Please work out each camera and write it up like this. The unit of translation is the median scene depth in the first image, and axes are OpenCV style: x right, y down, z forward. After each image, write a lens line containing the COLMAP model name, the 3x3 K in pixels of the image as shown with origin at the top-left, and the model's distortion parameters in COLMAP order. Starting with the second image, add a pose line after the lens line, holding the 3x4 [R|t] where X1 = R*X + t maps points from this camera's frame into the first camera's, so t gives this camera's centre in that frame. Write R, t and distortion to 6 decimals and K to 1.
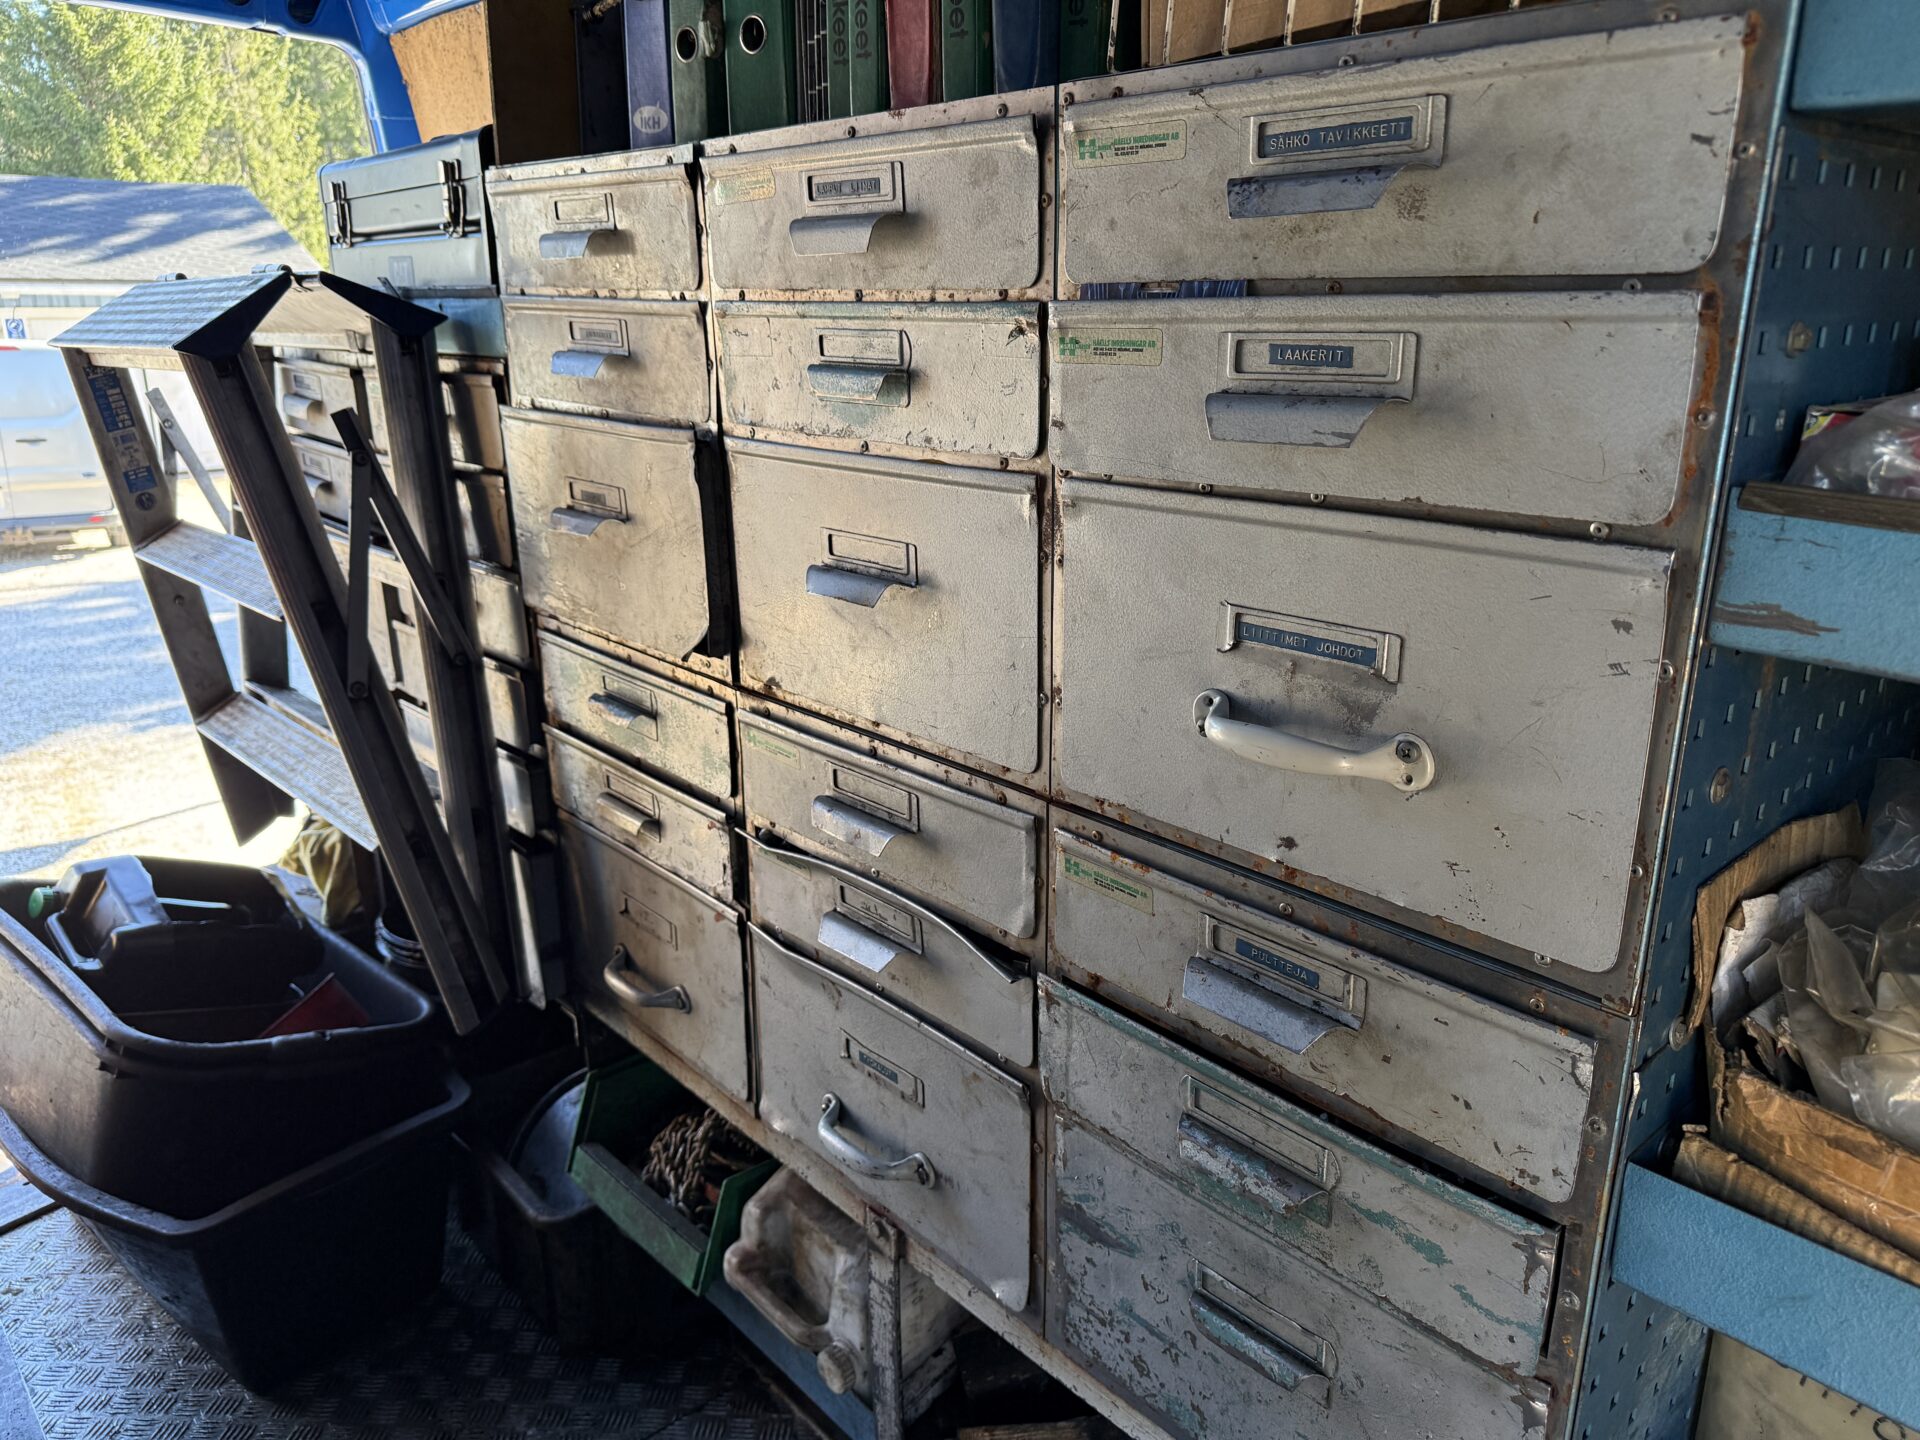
lens RADIAL K [[1359.1, 0, 960.5], [0, 1359.1, 717.6], [0, 0, 1]] dist [0.048350, -0.057621]
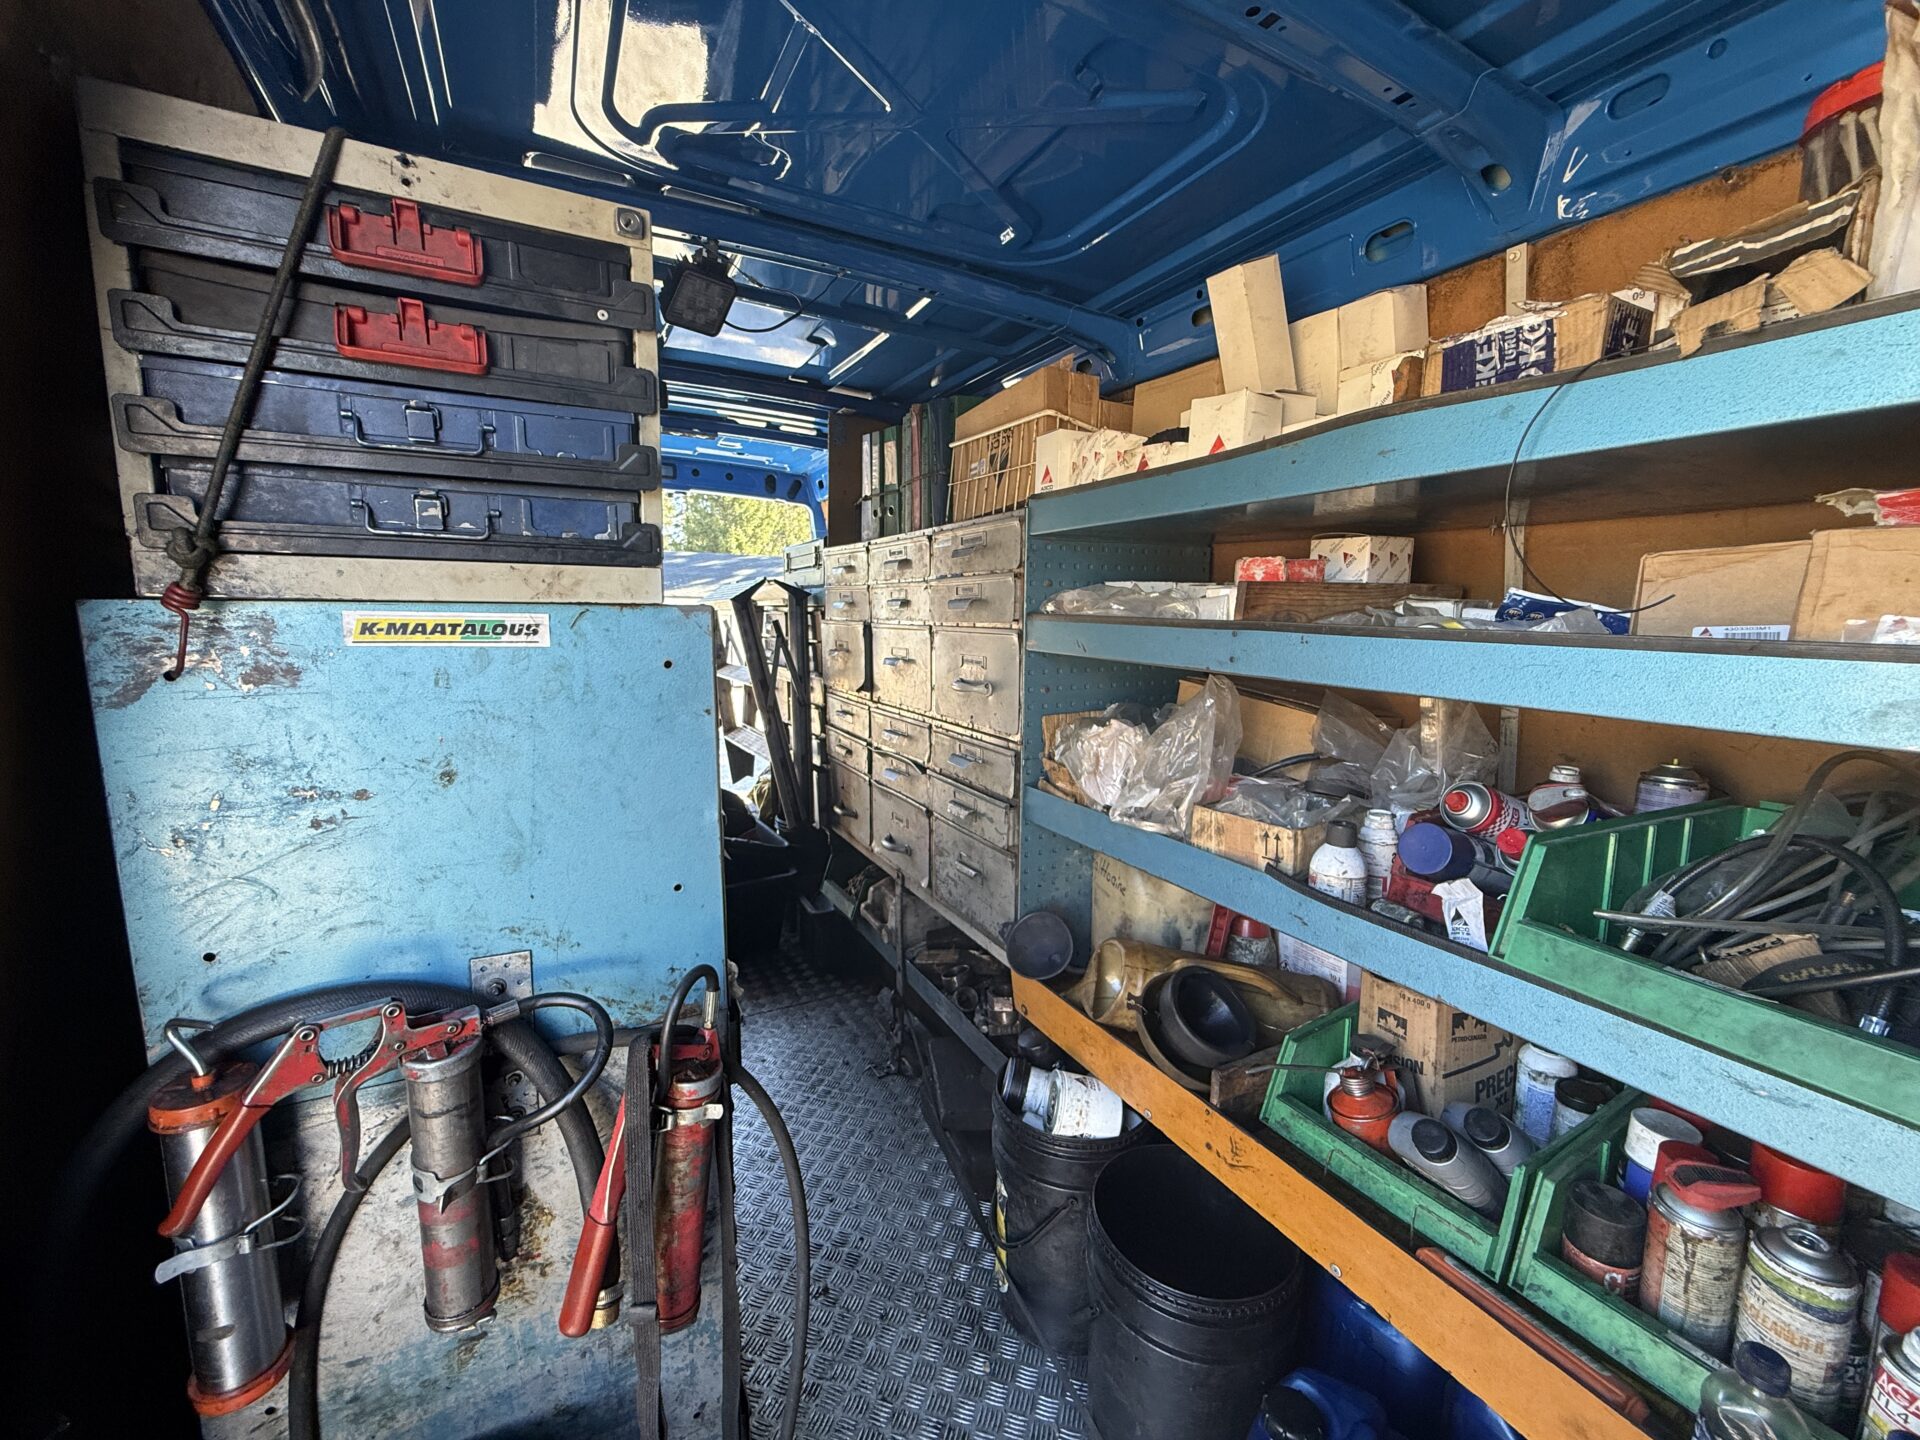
lens RADIAL K [[768.8, 0, 947.6], [0, 768.8, 722.7], [0, 0, 1]] dist [0.006675, -0.000708]
pose [[0.967987, 0.048855, -0.246200, 0.412786], [-0.086508, 0.985713, -0.144522, 0.247744], [0.235622, 0.161194, 0.958383, -0.618699]]
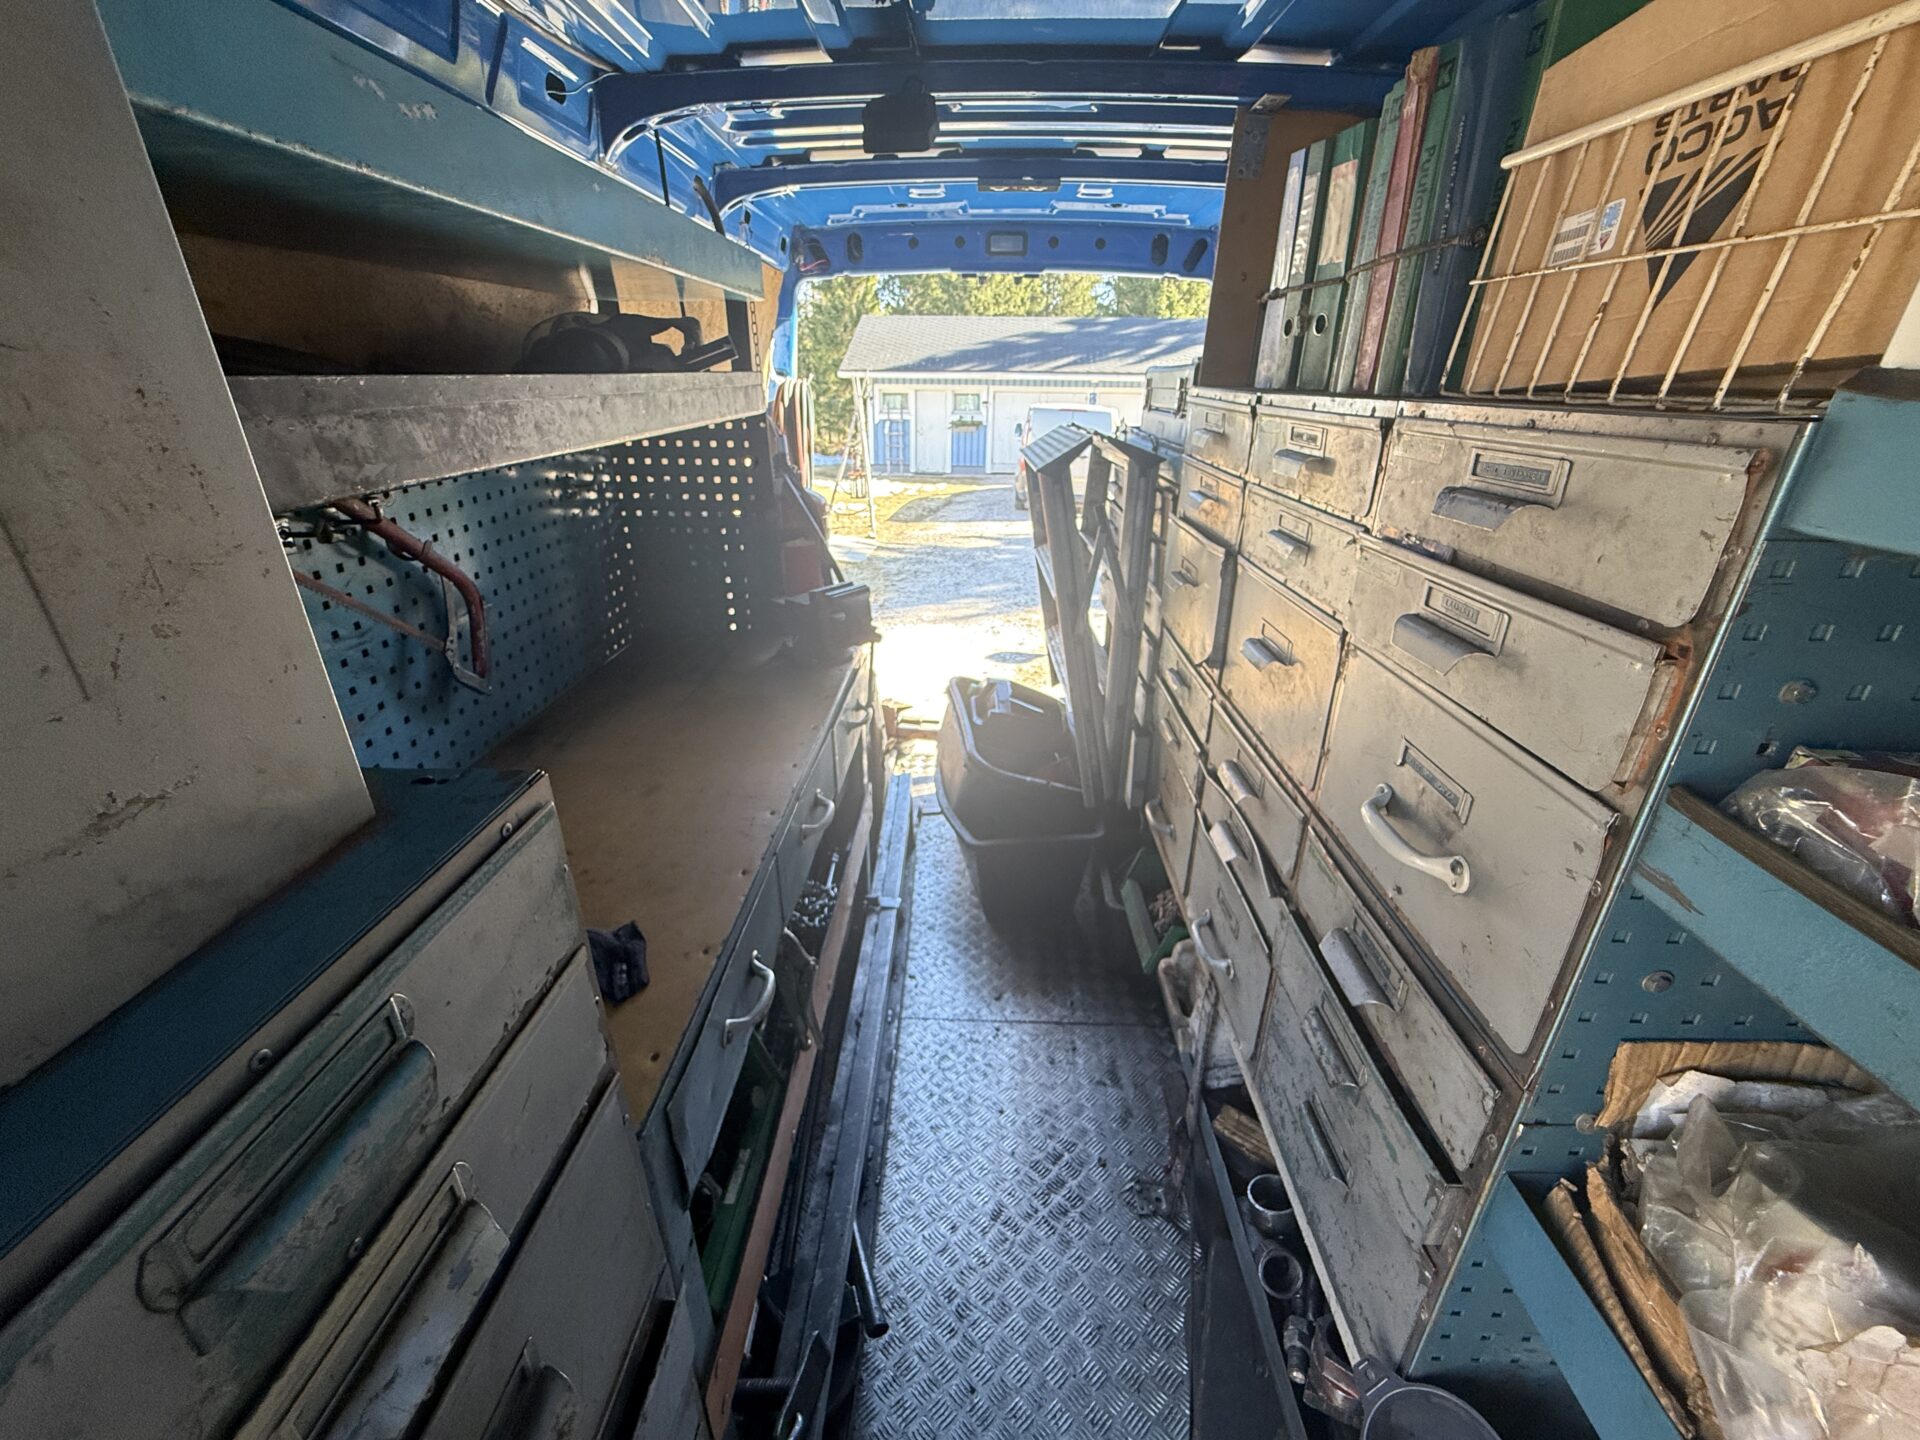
lens RADIAL K [[768.8, 0, 952.0], [0, 768.8, 716.1], [0, 0, 1]] dist [0.006675, -0.000708]
pose [[0.721308, 0.284031, -0.631697, 0.223077], [-0.208301, 0.958783, 0.193250, -0.101930], [0.660549, -0.007810, 0.750742, -0.023755]]
